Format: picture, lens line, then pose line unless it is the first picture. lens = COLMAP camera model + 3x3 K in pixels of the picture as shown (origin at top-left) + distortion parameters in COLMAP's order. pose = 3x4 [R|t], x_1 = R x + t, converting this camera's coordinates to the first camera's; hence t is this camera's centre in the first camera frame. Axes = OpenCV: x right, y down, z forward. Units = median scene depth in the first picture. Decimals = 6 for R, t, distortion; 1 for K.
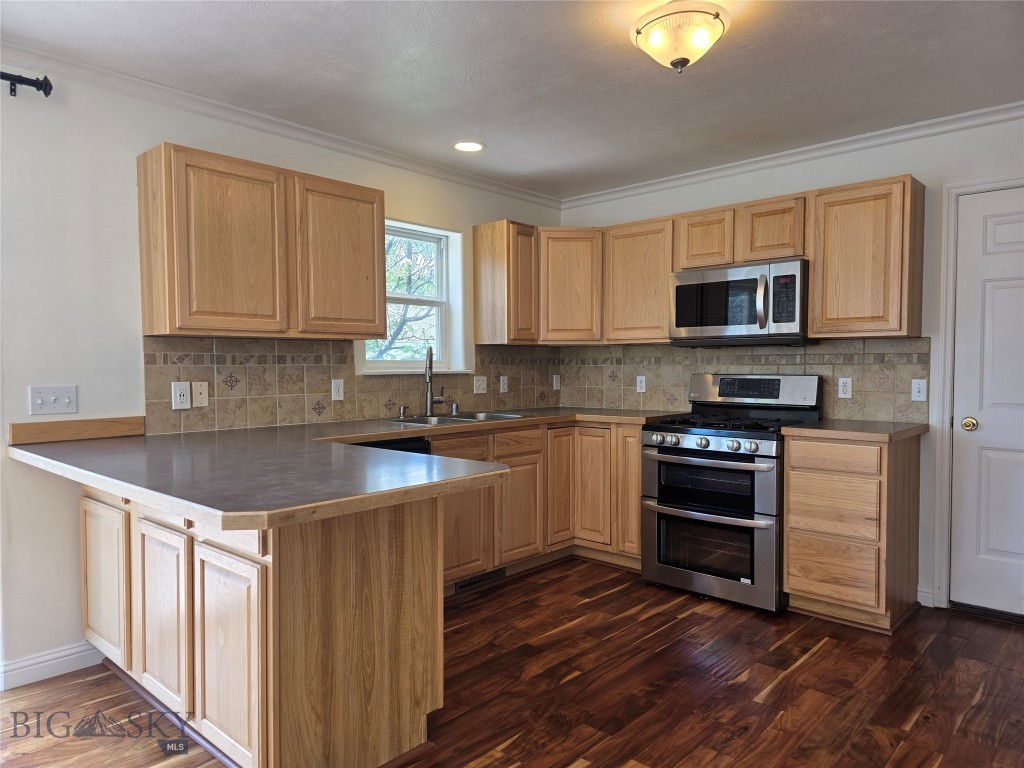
lens RADIAL K [[684.7, 0, 514.2], [0, 684.7, 390.4], [0, 0, 1]] dist [0.072554, -0.062843]
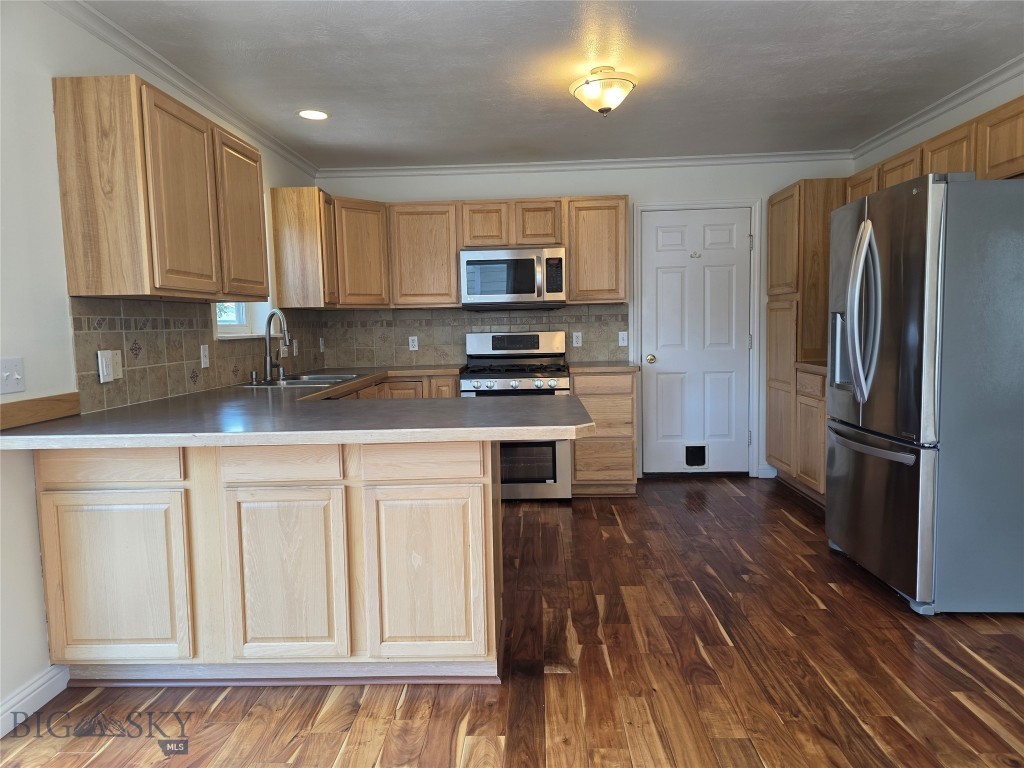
lens RADIAL K [[684.7, 0, 510.6], [0, 684.7, 381.4], [0, 0, 1]] dist [0.072554, -0.062843]
pose [[0.763929, -0.068390, 0.641666, -0.585838], [0.045827, 0.997607, 0.051767, 0.003710], [-0.643671, -0.010141, 0.765235, 0.015942]]
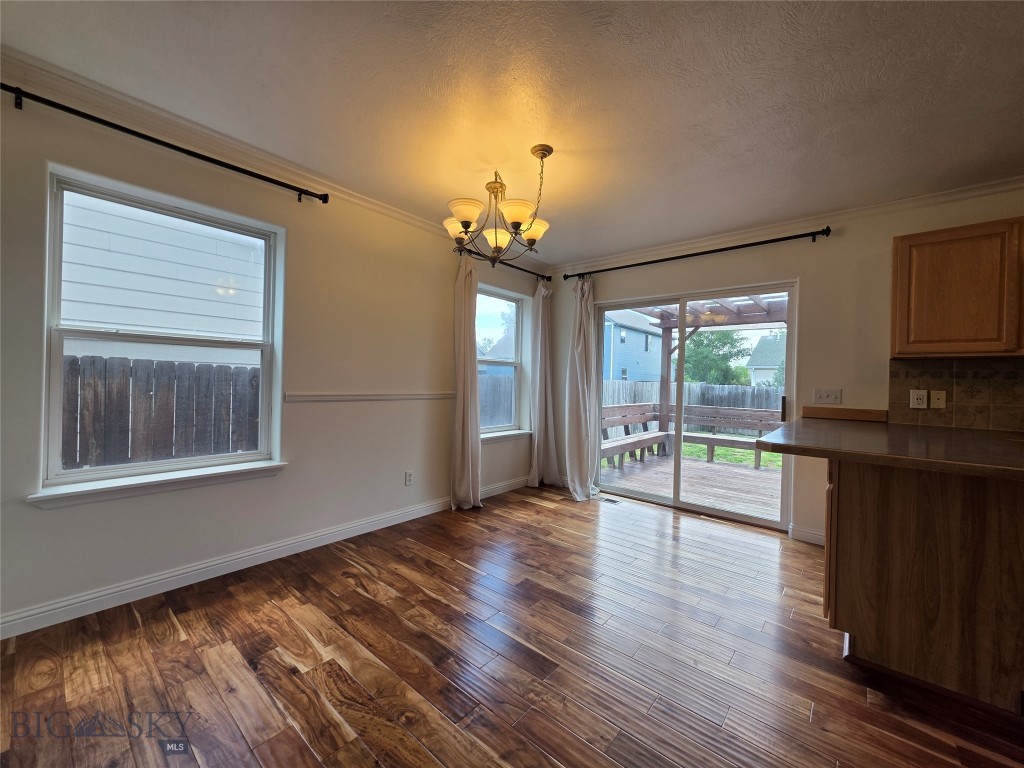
lens RADIAL K [[408.3, 0, 515.0], [0, 408.3, 379.4], [0, 0, 1]] dist [0.007937, -0.000528]
pose [[0.042747, 0.001625, -0.999085, 0.320095], [-0.063860, 0.997958, -0.001109, 0.019143], [0.997043, 0.063849, 0.042763, 0.094706]]
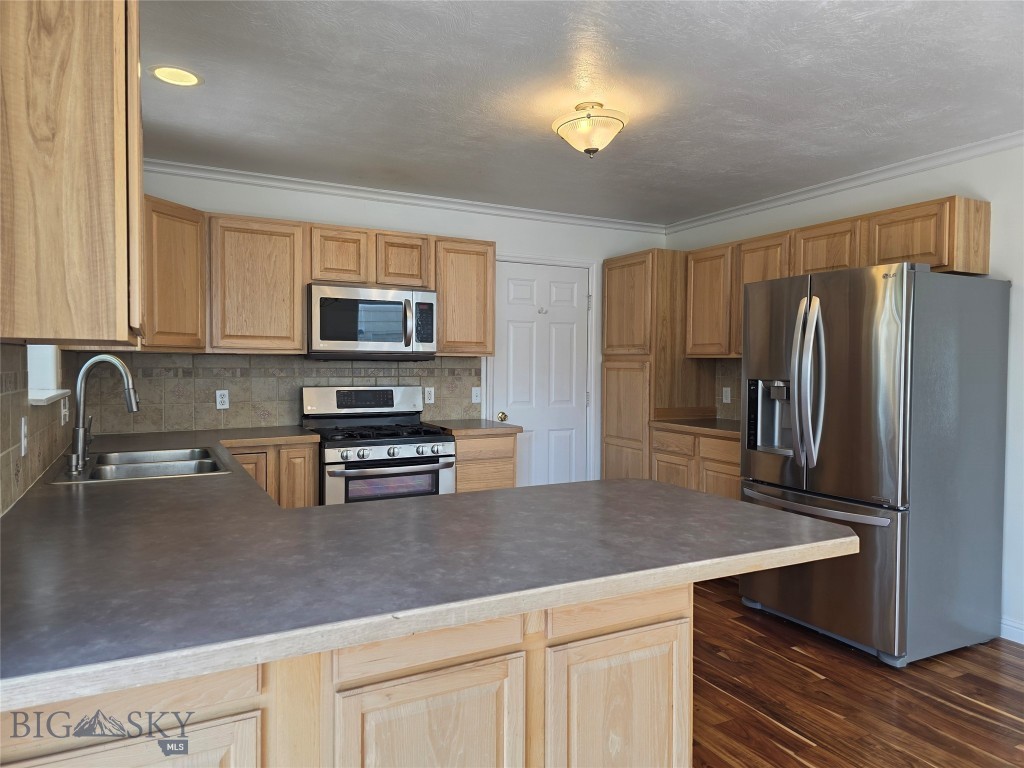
lens RADIAL K [[684.7, 0, 518.0], [0, 684.7, 383.8], [0, 0, 1]] dist [0.072554, -0.062843]
pose [[0.340937, -0.022802, 0.939809, -0.689235], [0.028234, 0.999503, 0.014008, -0.041017], [-0.939662, 0.021759, 0.341412, 0.470931]]
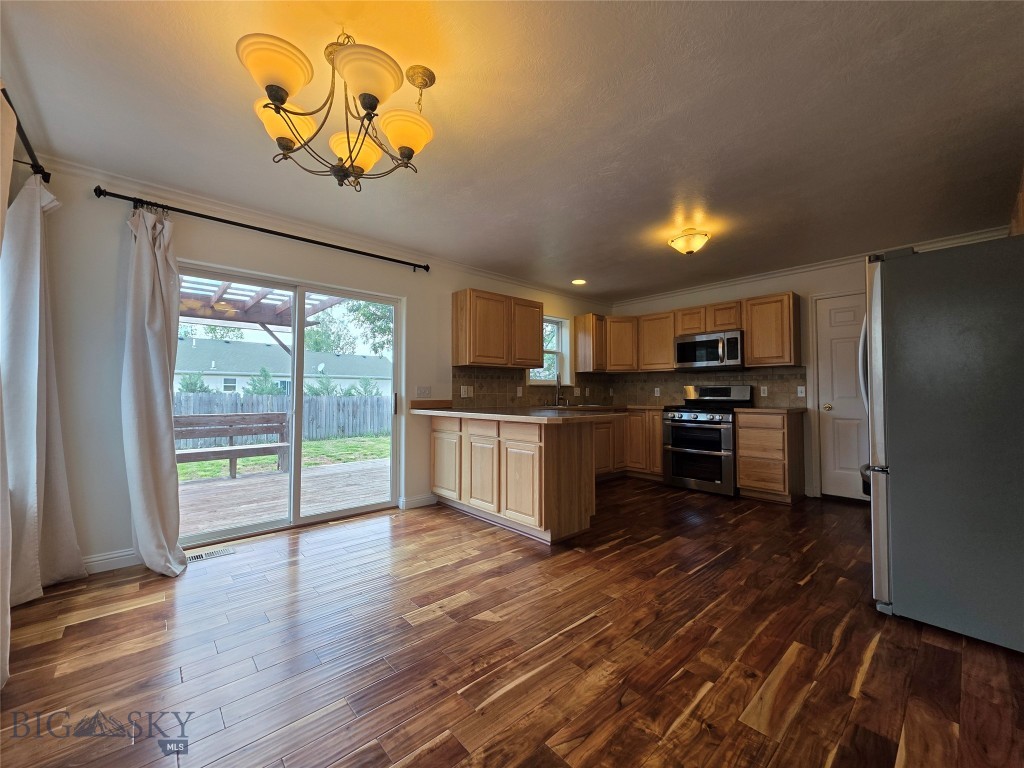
lens RADIAL K [[408.3, 0, 507.5], [0, 408.3, 381.6], [0, 0, 1]] dist [0.007937, -0.000528]
pose [[0.994597, -0.002024, -0.103794, -0.172182], [-0.005075, 0.997666, -0.068087, 0.059754], [0.103689, 0.068246, 0.992266, -0.321517]]
